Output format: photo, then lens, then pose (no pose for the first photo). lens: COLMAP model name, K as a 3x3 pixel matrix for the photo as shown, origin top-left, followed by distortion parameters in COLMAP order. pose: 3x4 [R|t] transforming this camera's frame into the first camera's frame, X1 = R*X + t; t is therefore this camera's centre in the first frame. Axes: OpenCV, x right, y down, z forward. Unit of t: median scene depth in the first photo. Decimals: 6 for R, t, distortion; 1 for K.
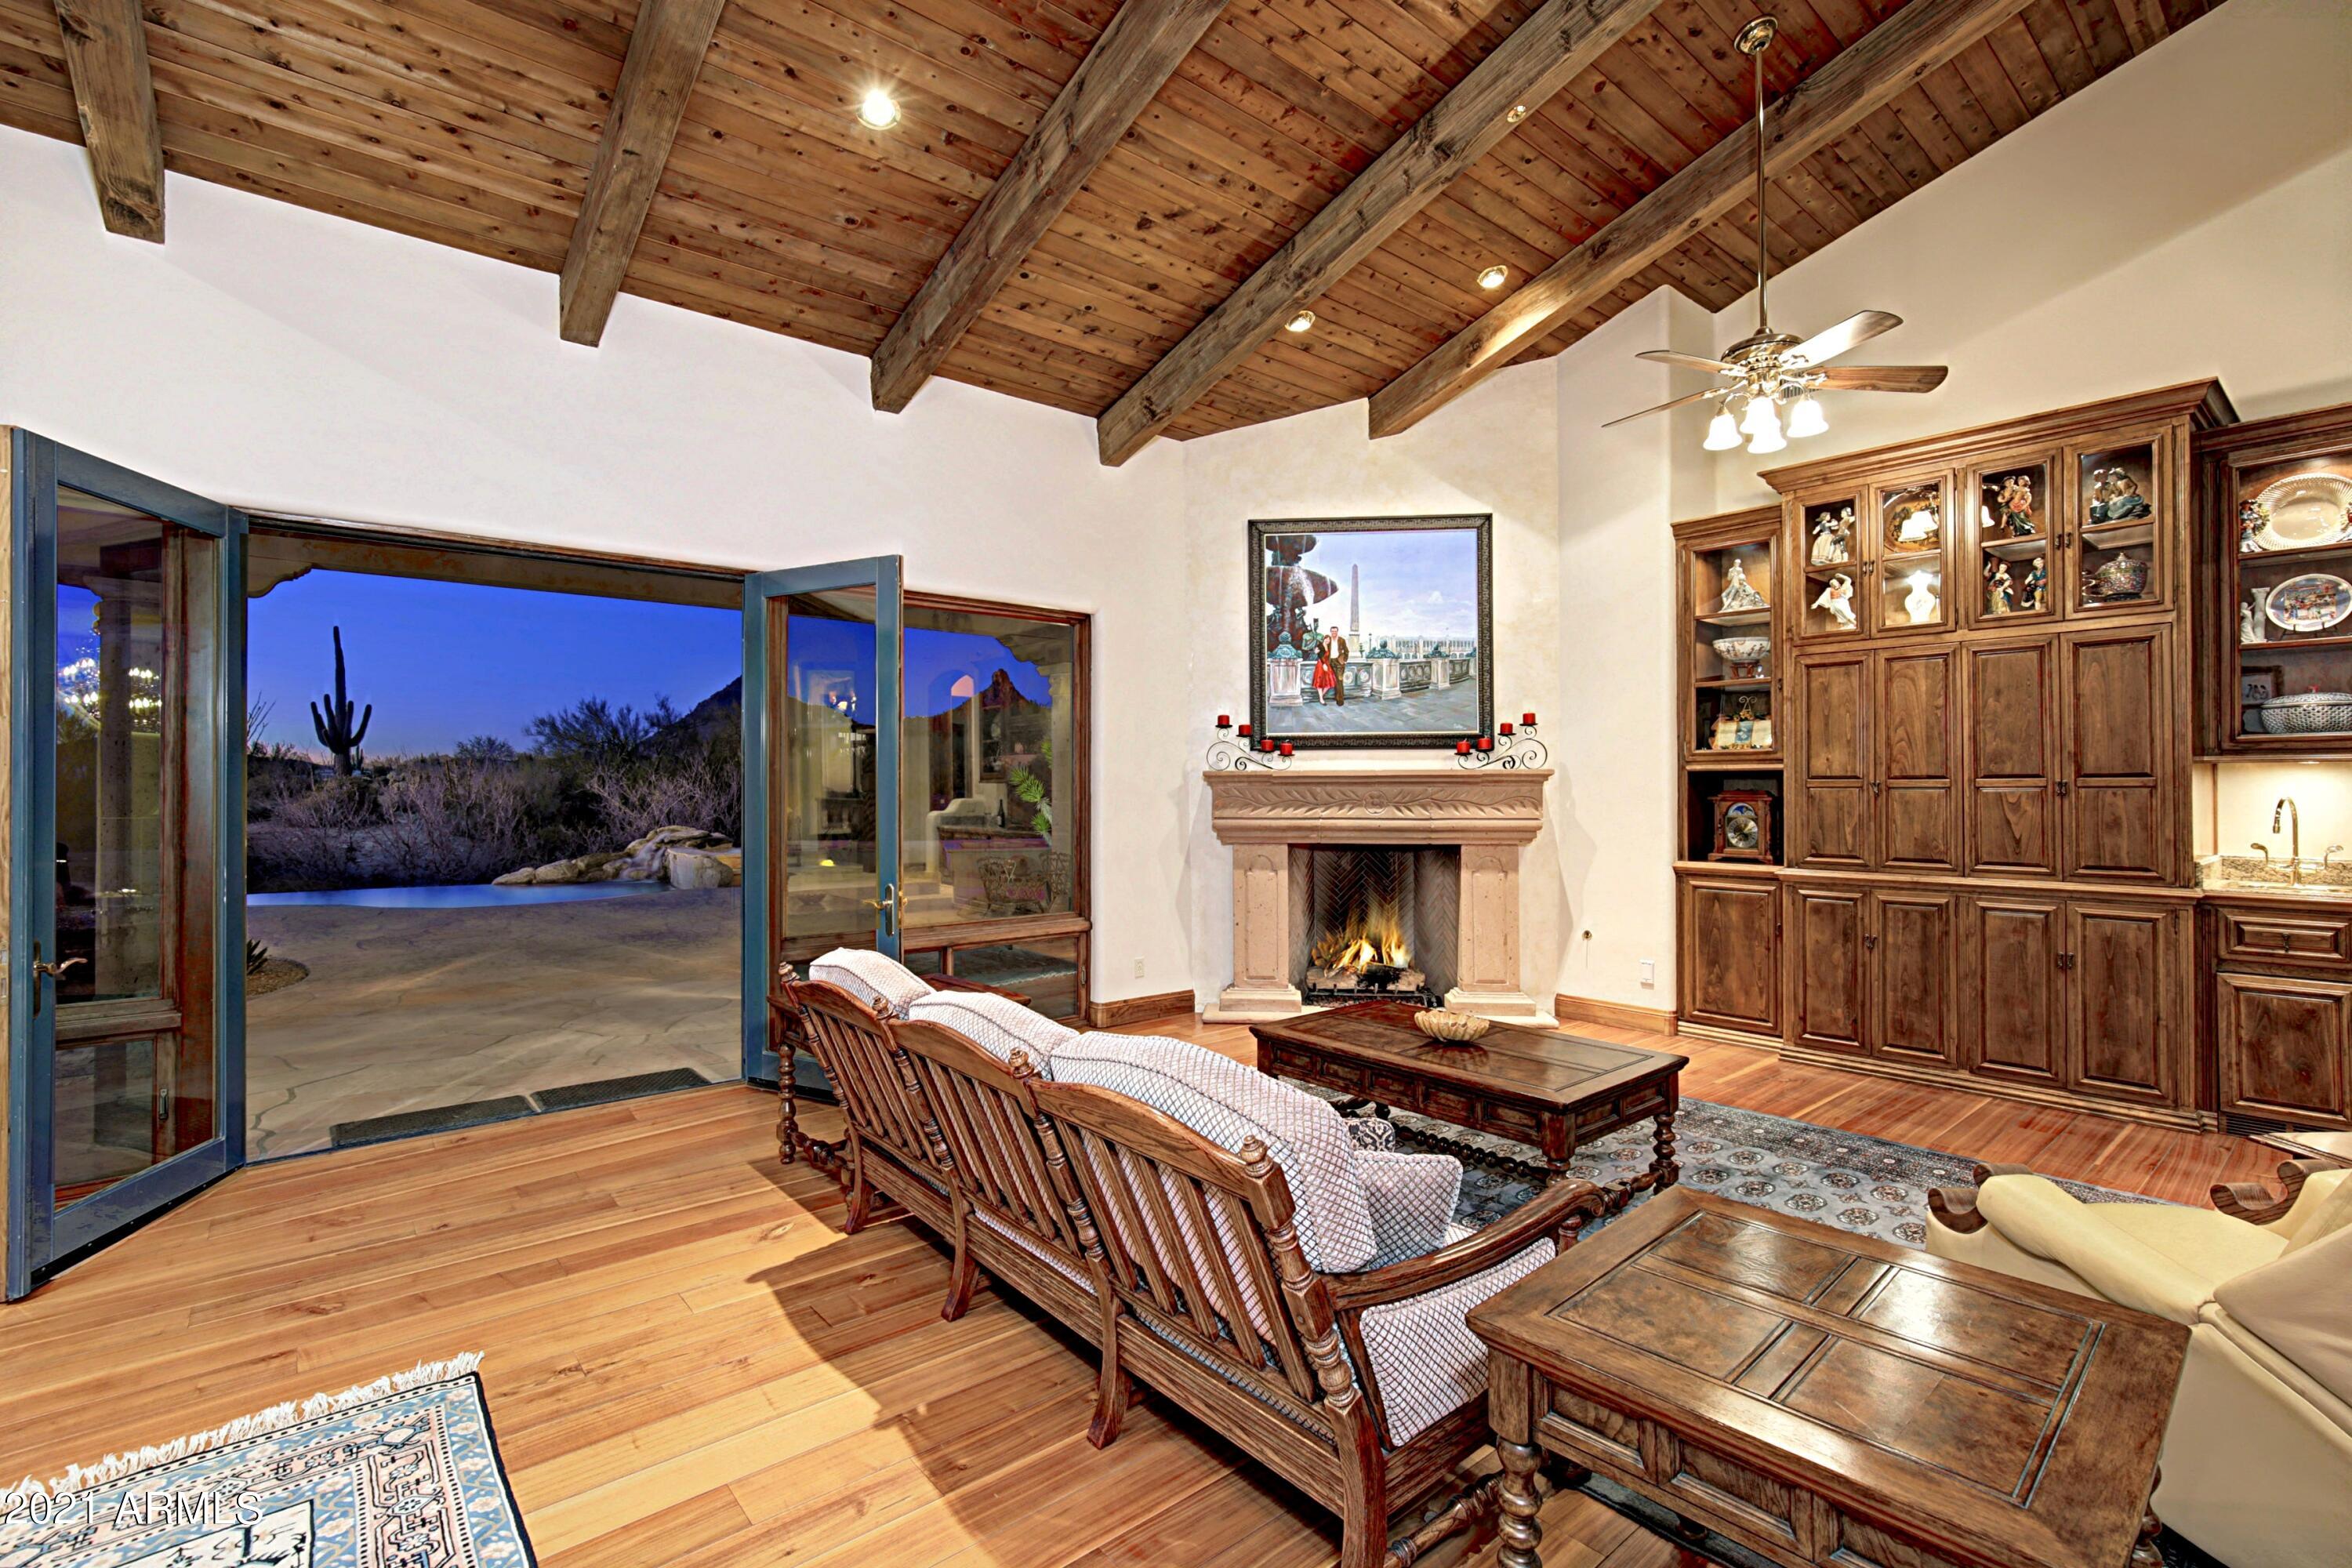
lens RADIAL K [[1062.8, 0, 1176.0], [0, 1062.8, 784.0], [0, 0, 1]] dist [-0.002921, 0.000174]
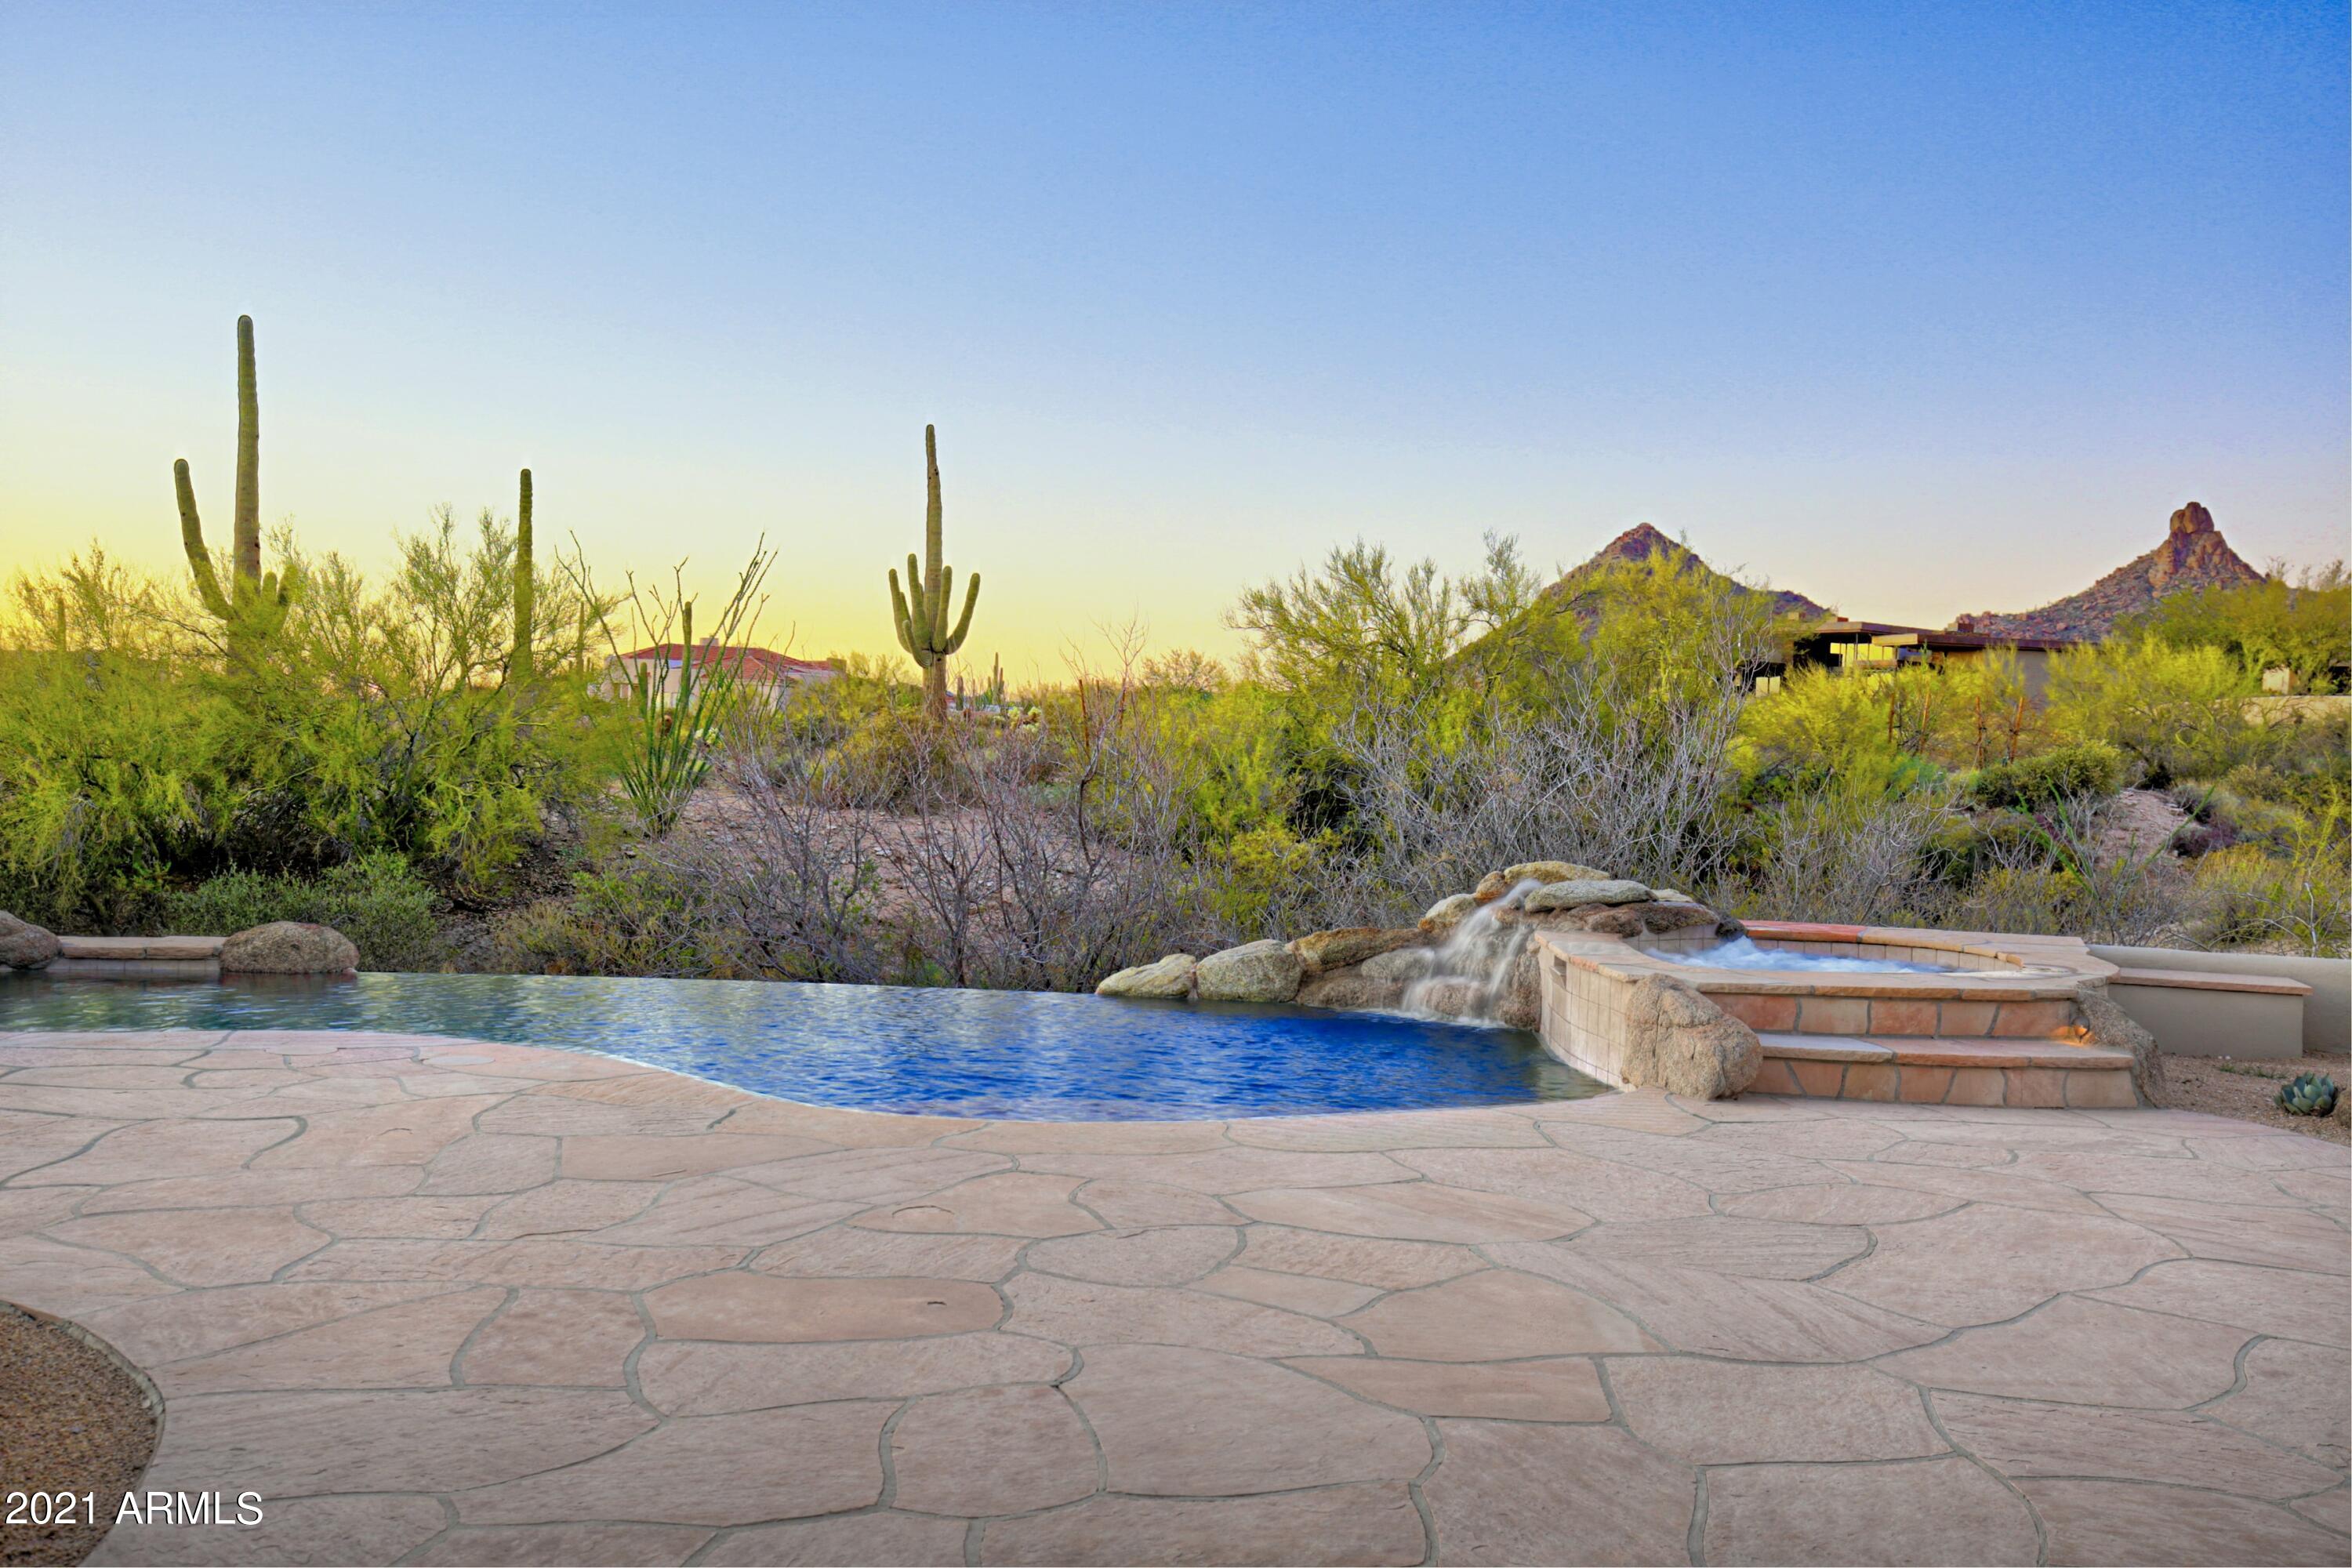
lens RADIAL K [[2354.3, 0, 1176.0], [0, 2354.3, 784.0], [0, 0, 1]] dist [0.000783, 0.000021]
pose [[0.837366, 0.038973, -0.545251, -0.071297], [-0.033064, 0.999240, 0.020645, 0.001126], [0.545641, 0.000741, 0.838018, 0.132157]]
